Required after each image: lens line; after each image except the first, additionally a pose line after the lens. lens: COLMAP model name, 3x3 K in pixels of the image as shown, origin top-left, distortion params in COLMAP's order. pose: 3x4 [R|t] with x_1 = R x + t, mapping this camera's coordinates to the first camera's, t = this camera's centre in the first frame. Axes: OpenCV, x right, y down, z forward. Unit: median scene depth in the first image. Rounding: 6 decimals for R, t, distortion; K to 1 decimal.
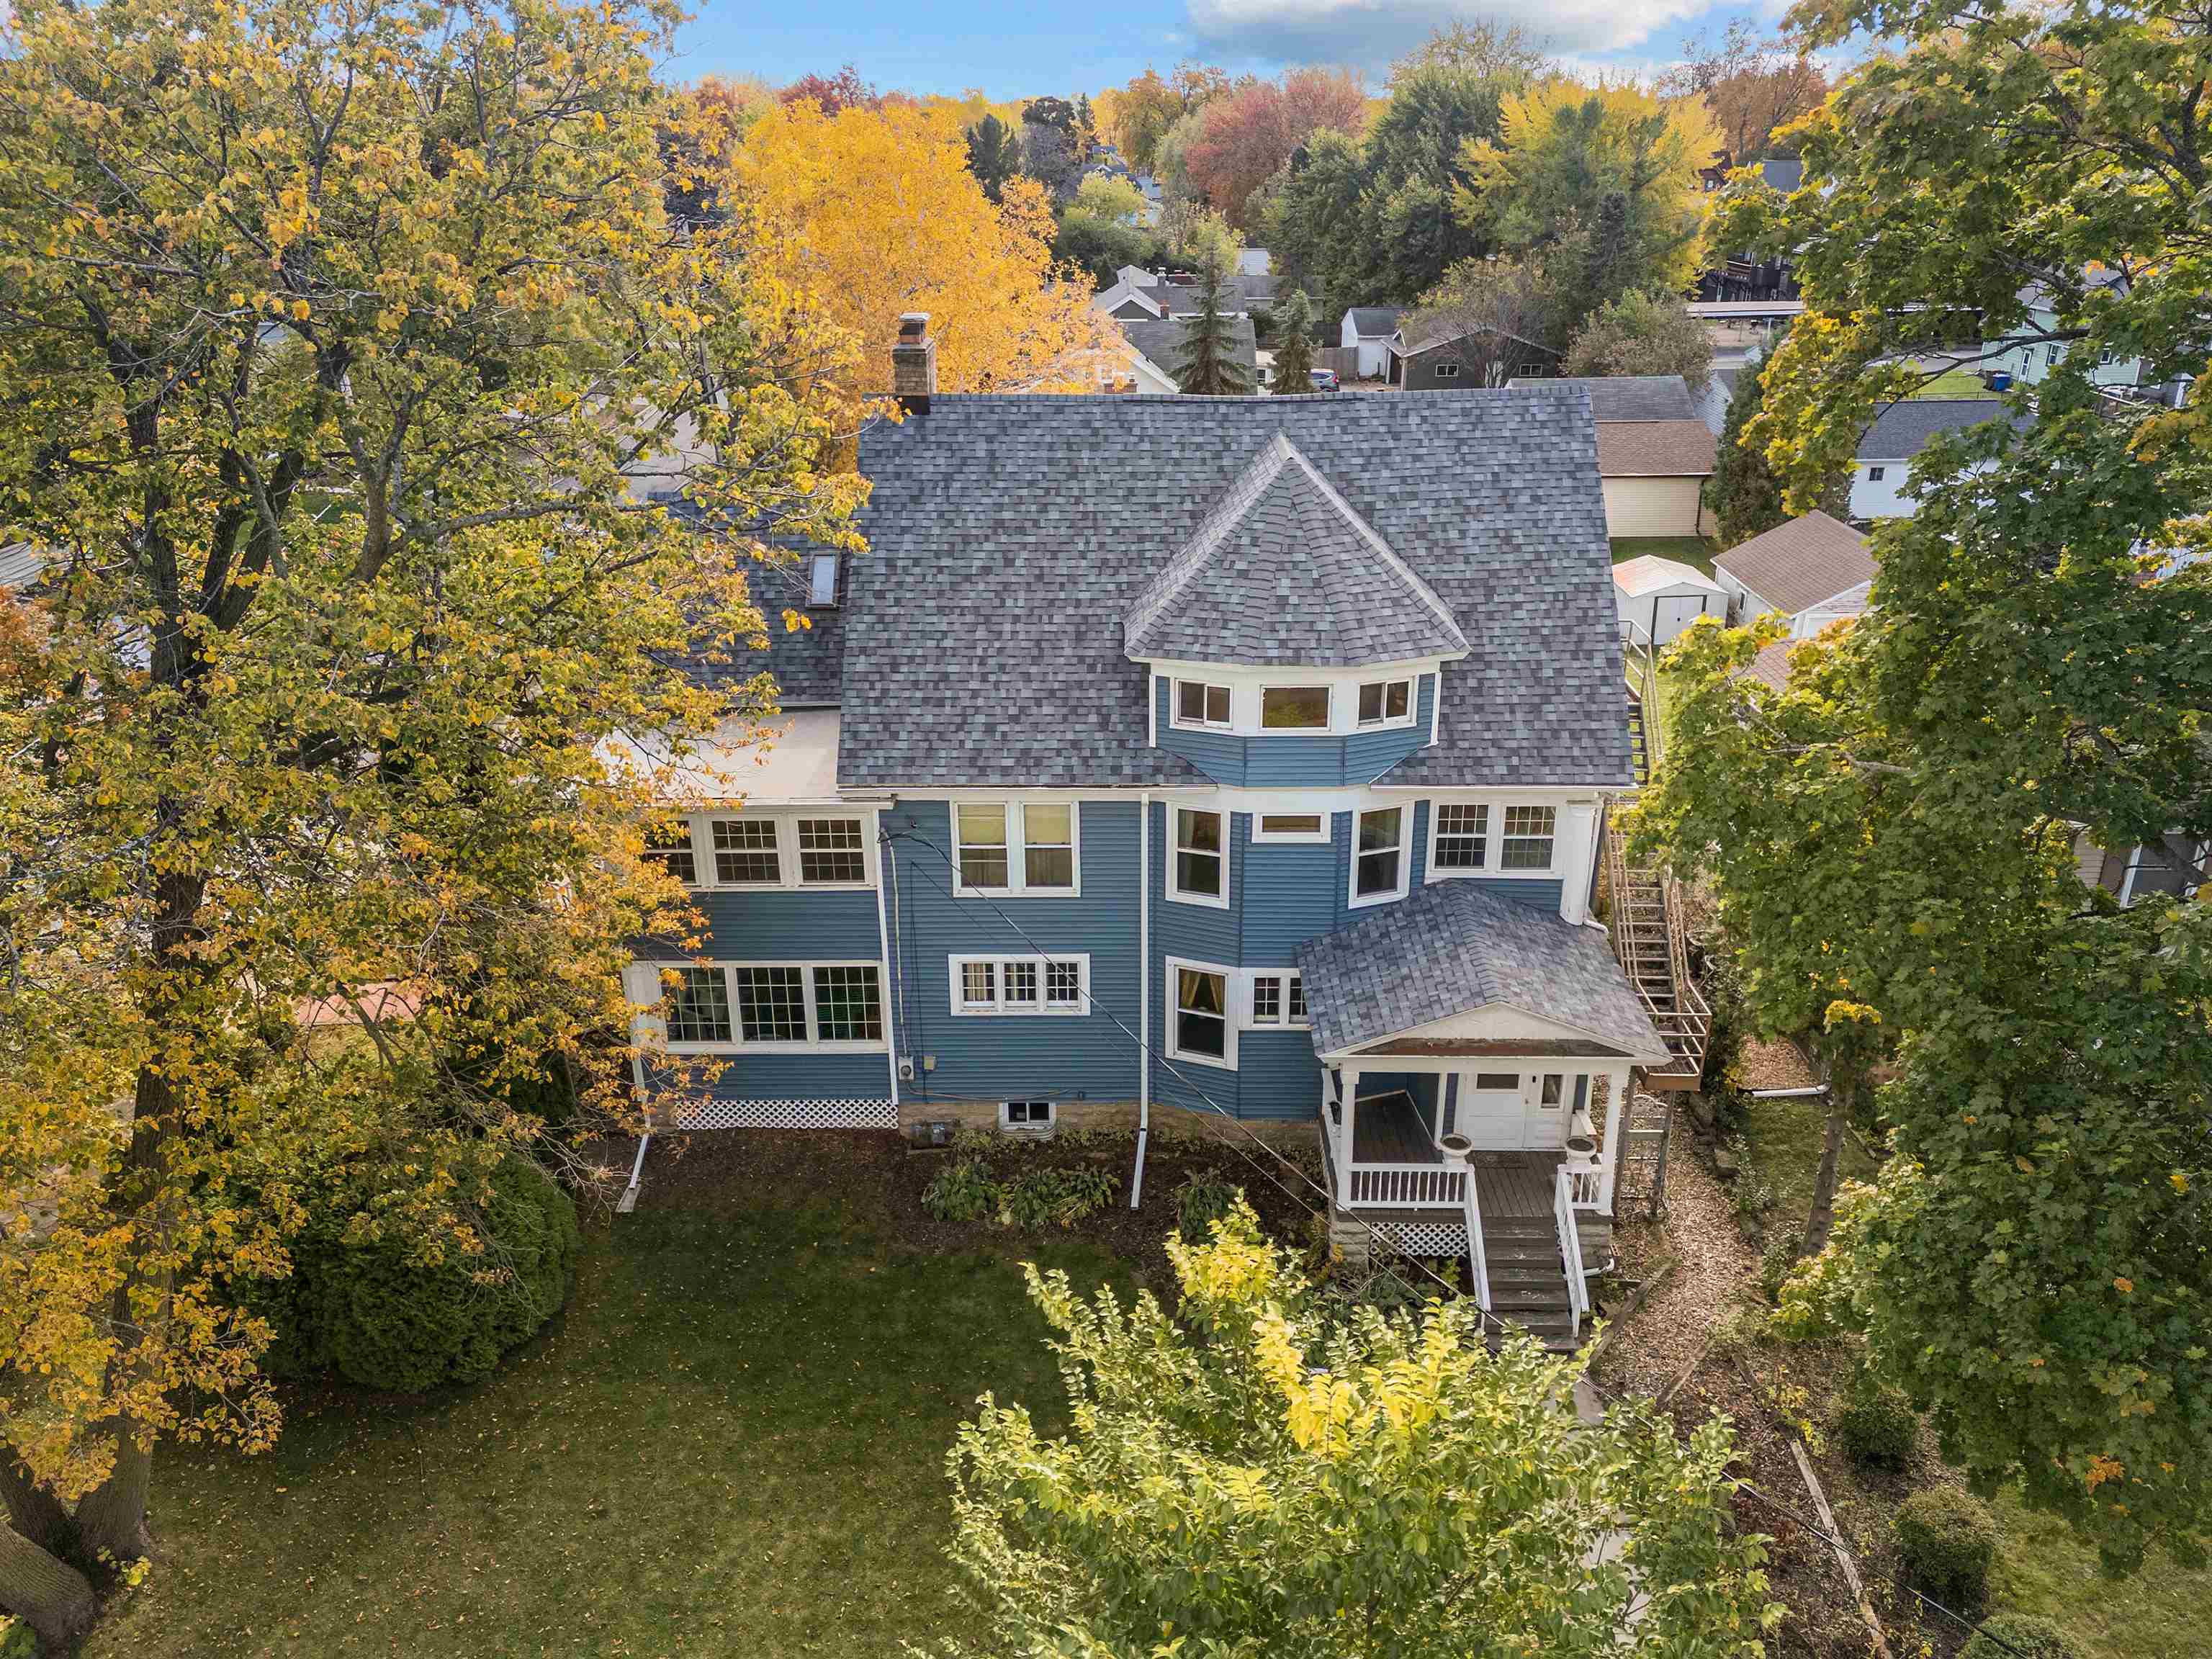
lens RADIAL K [[1603.7, 0, 1095.1], [0, 1603.7, 771.0], [0, 0, 1]] dist [0.105410, -0.098377]
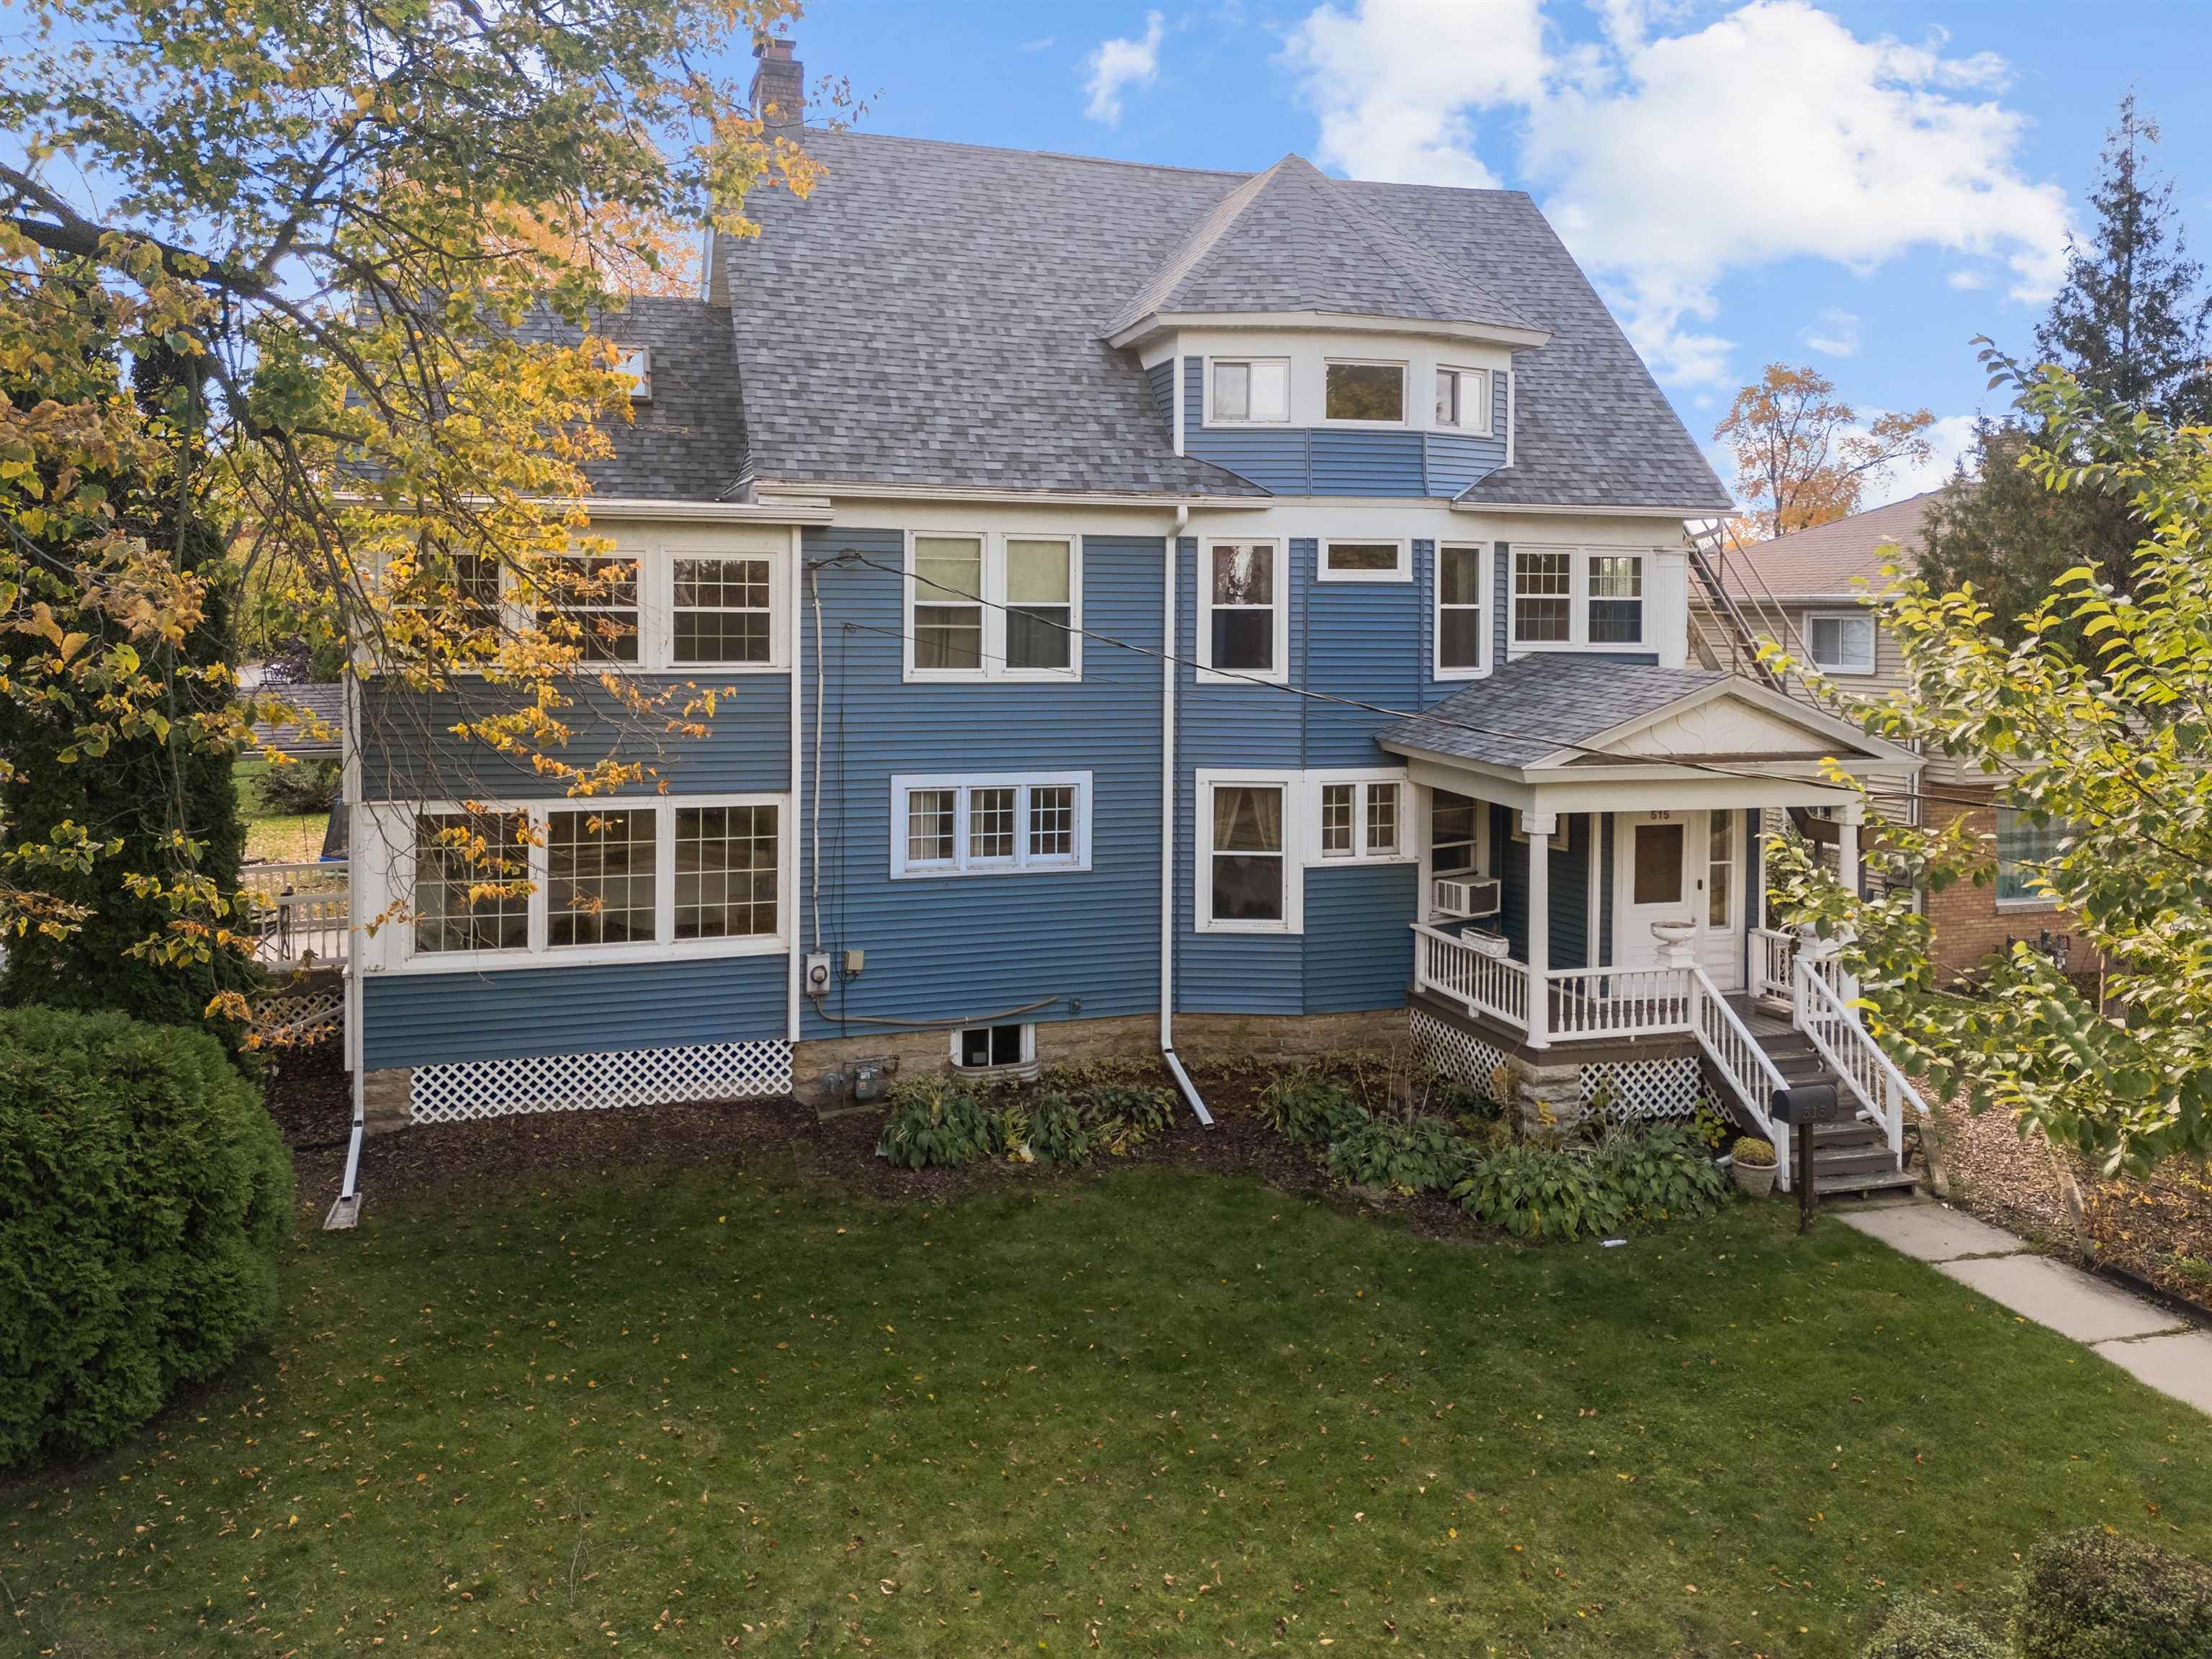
lens RADIAL K [[1663.2, 0, 1109.1], [0, 1663.2, 612.4], [0, 0, 1]] dist [0.061971, 0.000401]
pose [[0.947753, 0.013477, 0.318719, -0.232288], [0.099054, 0.937288, -0.334184, 0.297407], [-0.303236, 0.348294, 0.886983, 0.340094]]
